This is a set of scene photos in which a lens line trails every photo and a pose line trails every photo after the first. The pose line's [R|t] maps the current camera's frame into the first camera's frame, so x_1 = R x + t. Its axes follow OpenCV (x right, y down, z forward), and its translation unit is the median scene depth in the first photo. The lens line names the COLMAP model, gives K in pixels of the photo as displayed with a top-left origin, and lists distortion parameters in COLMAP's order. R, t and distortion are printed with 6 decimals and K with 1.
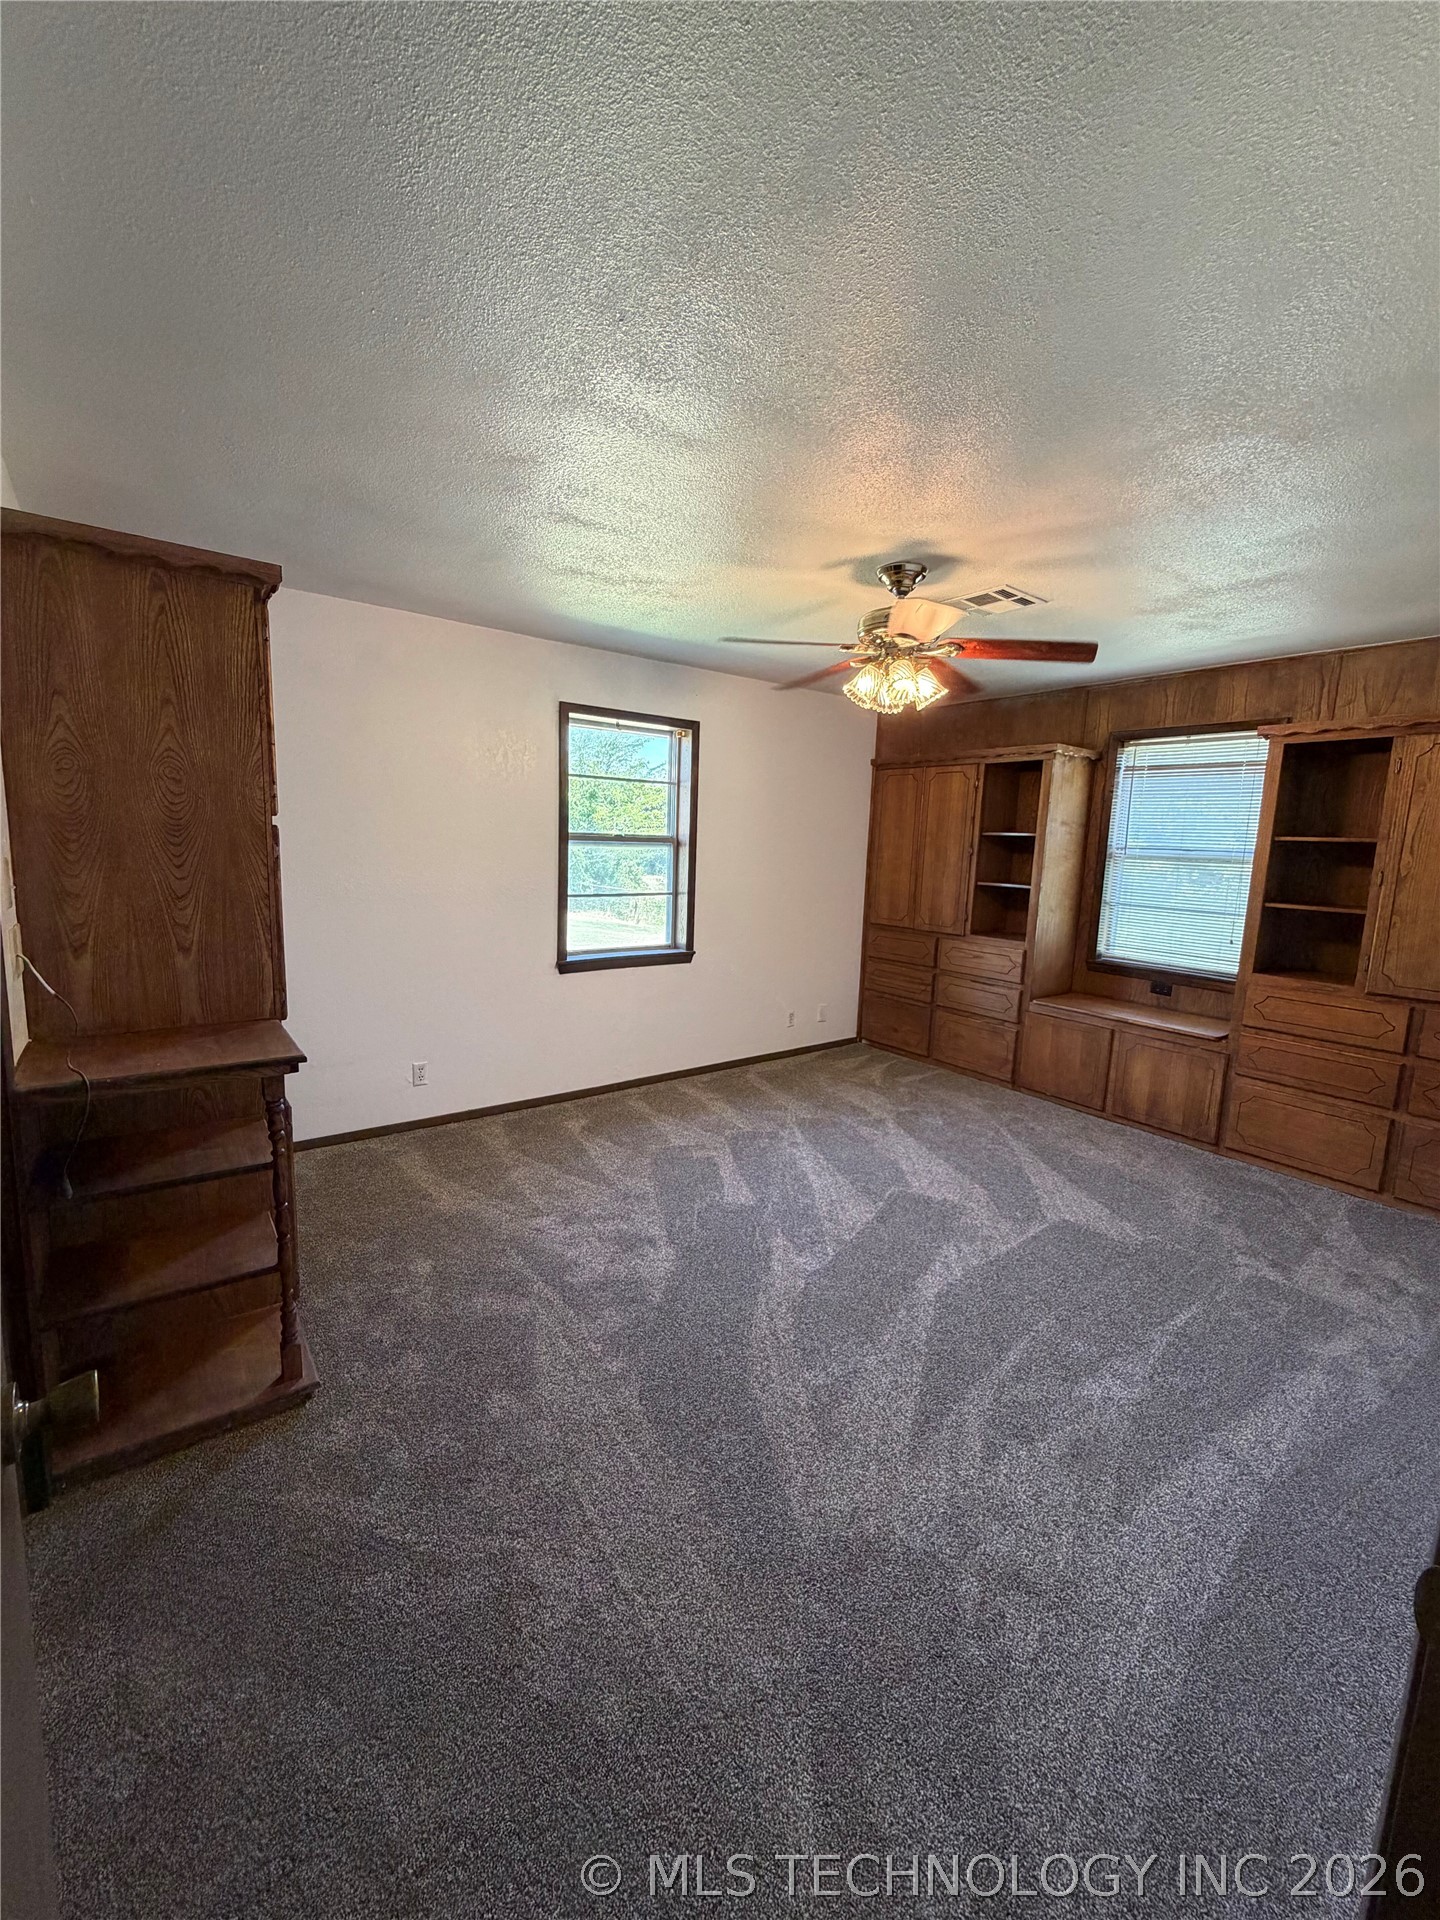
lens RADIAL K [[770.6, 0, 718.9], [0, 770.6, 955.7], [0, 0, 1]] dist [0.000403, 0.000259]
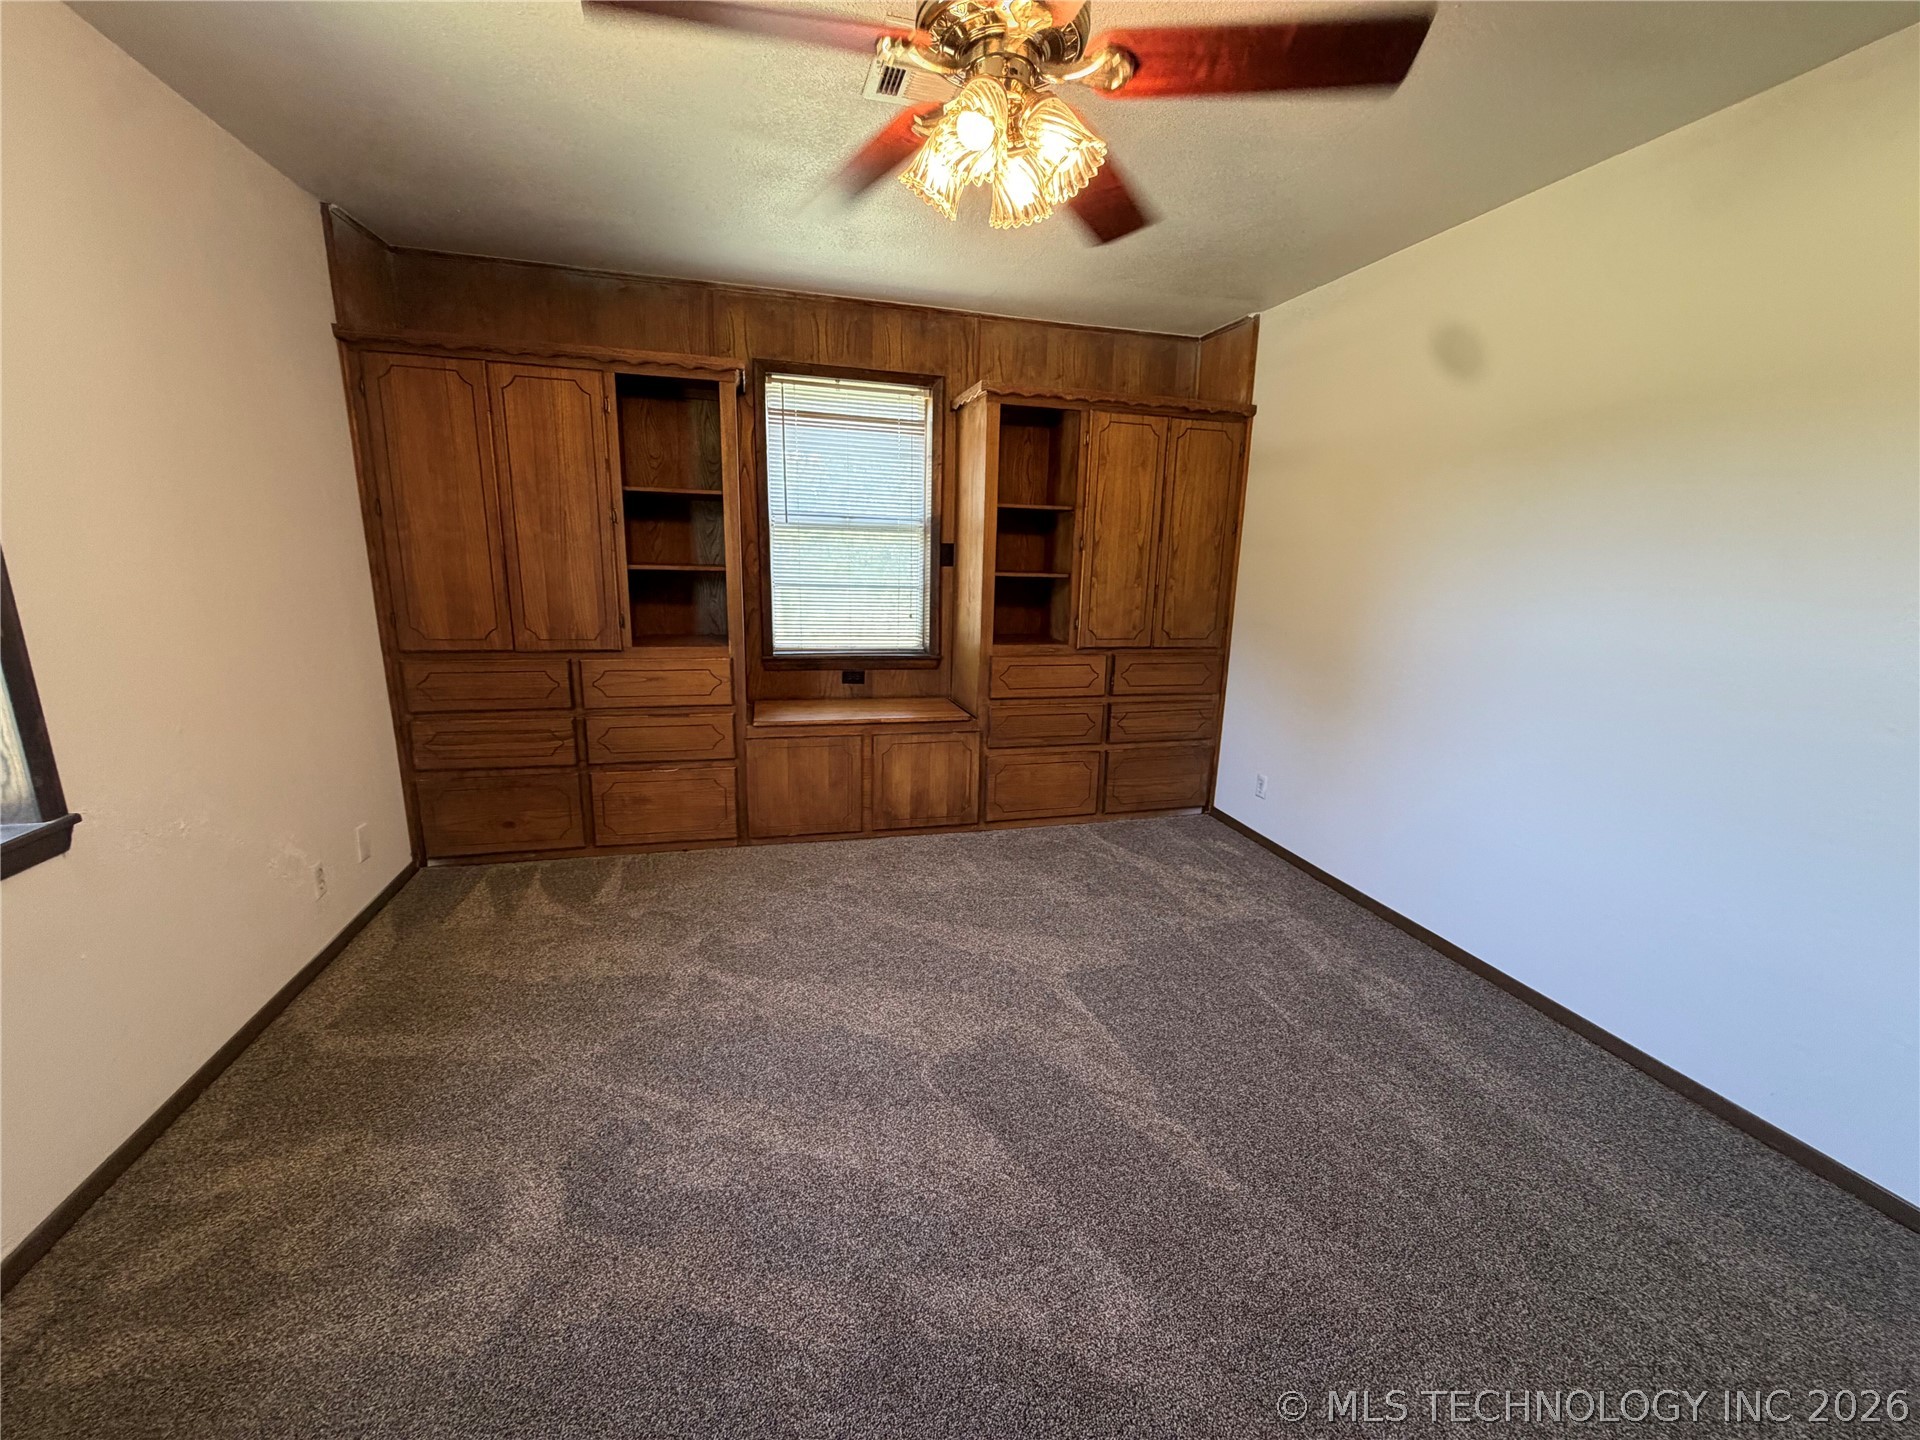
lens RADIAL K [[770.6, 0, 964.2], [0, 770.6, 721.2], [0, 0, 1]] dist [0.000403, 0.000259]
pose [[0.372849, -0.228956, 0.899201, -0.219291], [0.120604, 0.972817, 0.197692, -0.078424], [-0.920021, 0.034738, 0.390327, 0.626326]]
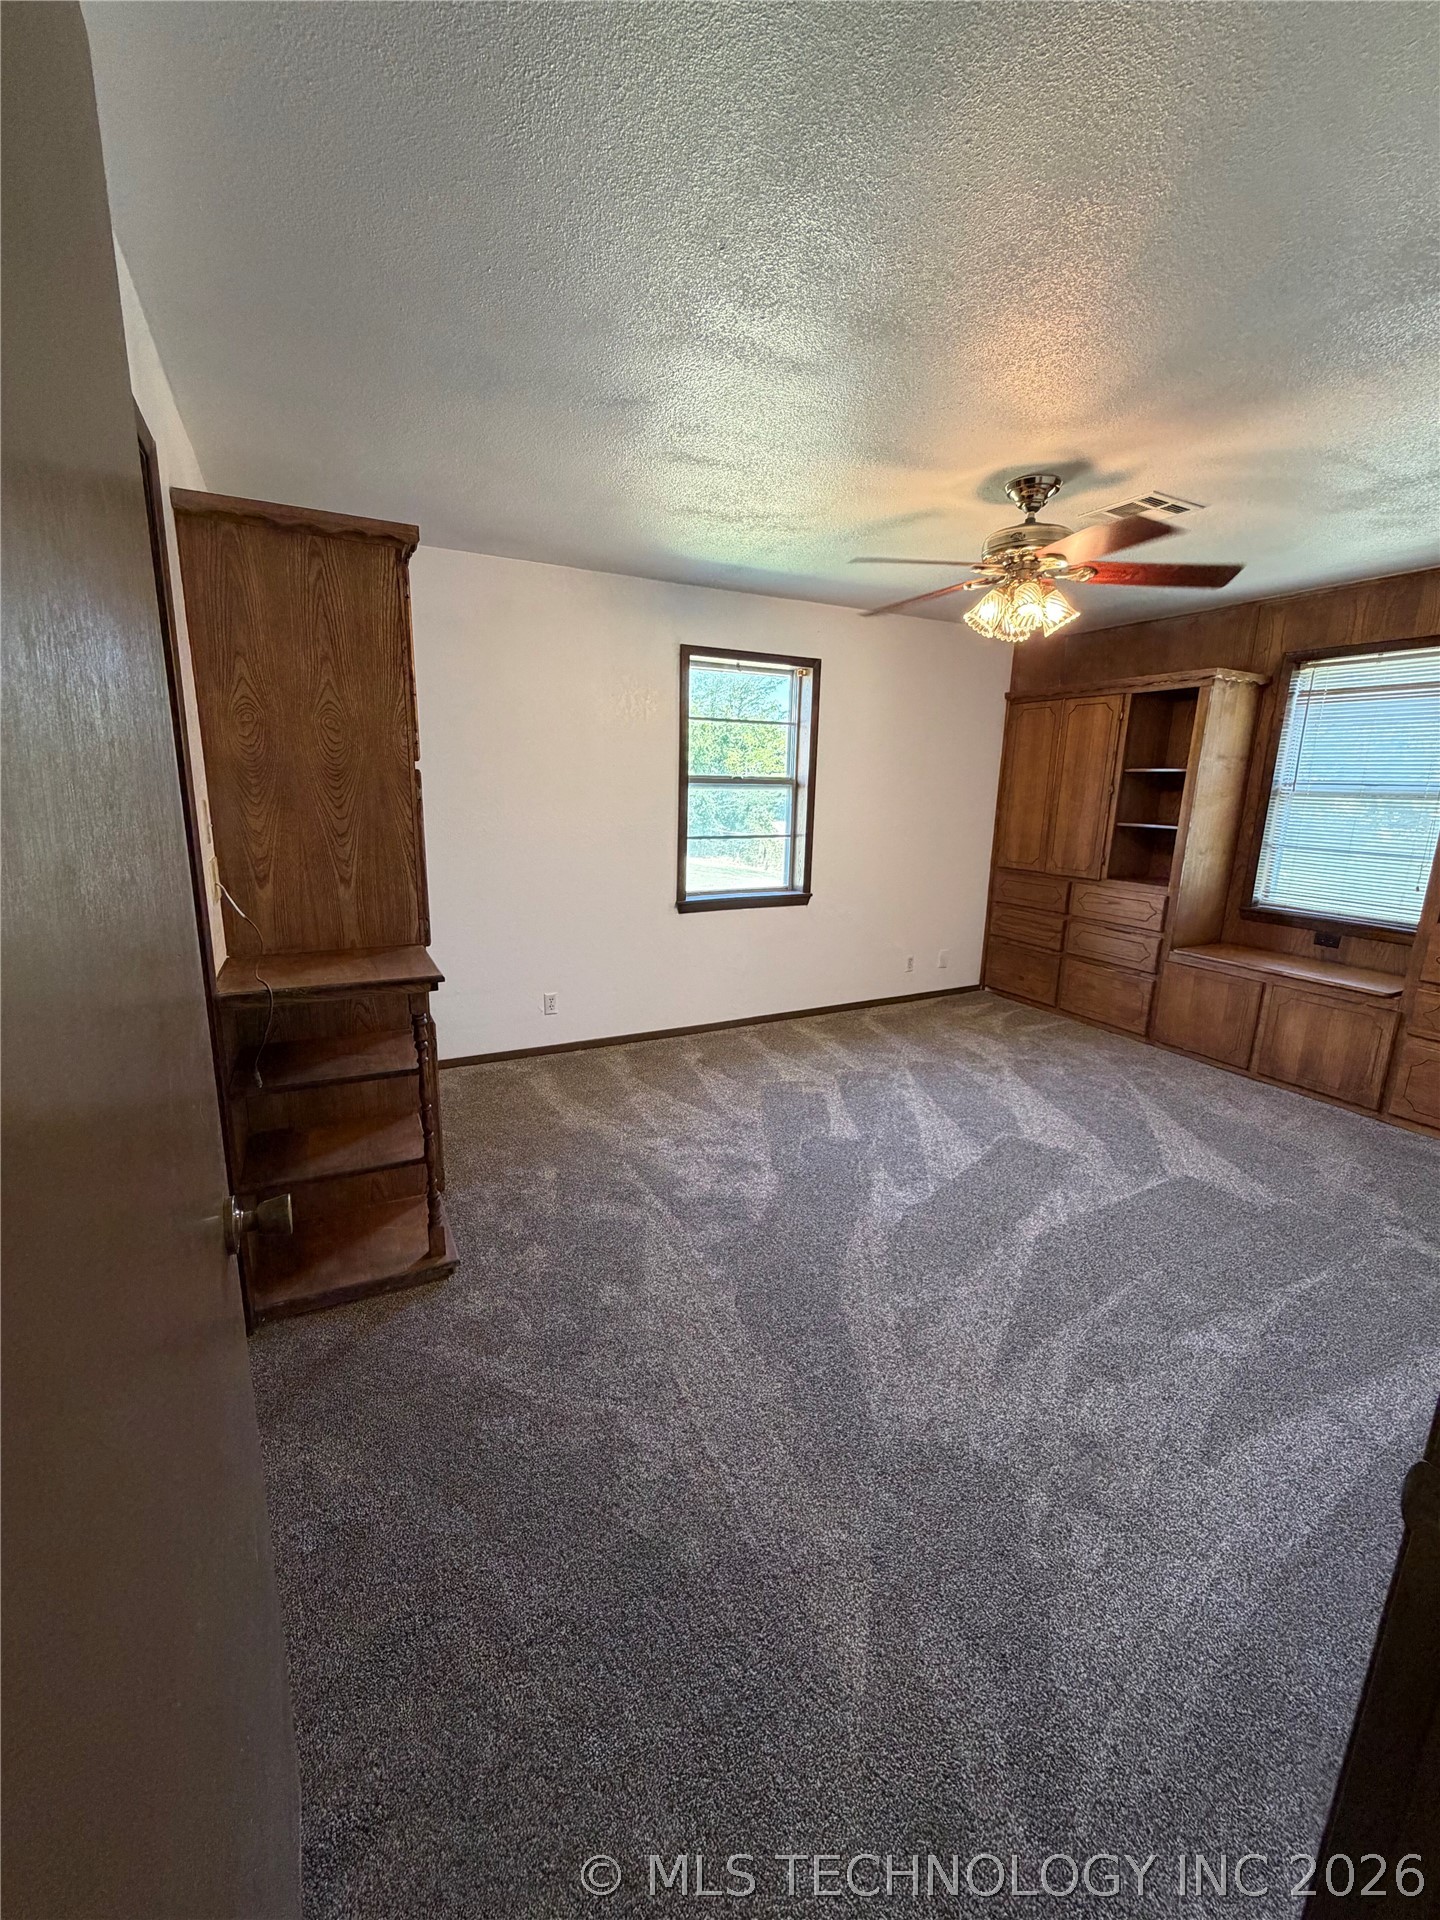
lens RADIAL K [[770.6, 0, 718.2], [0, 770.6, 956.0], [0, 0, 1]] dist [0.000403, 0.000259]
pose [[0.985700, 0.023796, -0.166821, 0.021655], [-0.012182, 0.997451, 0.070302, 0.007838], [0.168069, -0.067264, 0.983478, -0.017464]]
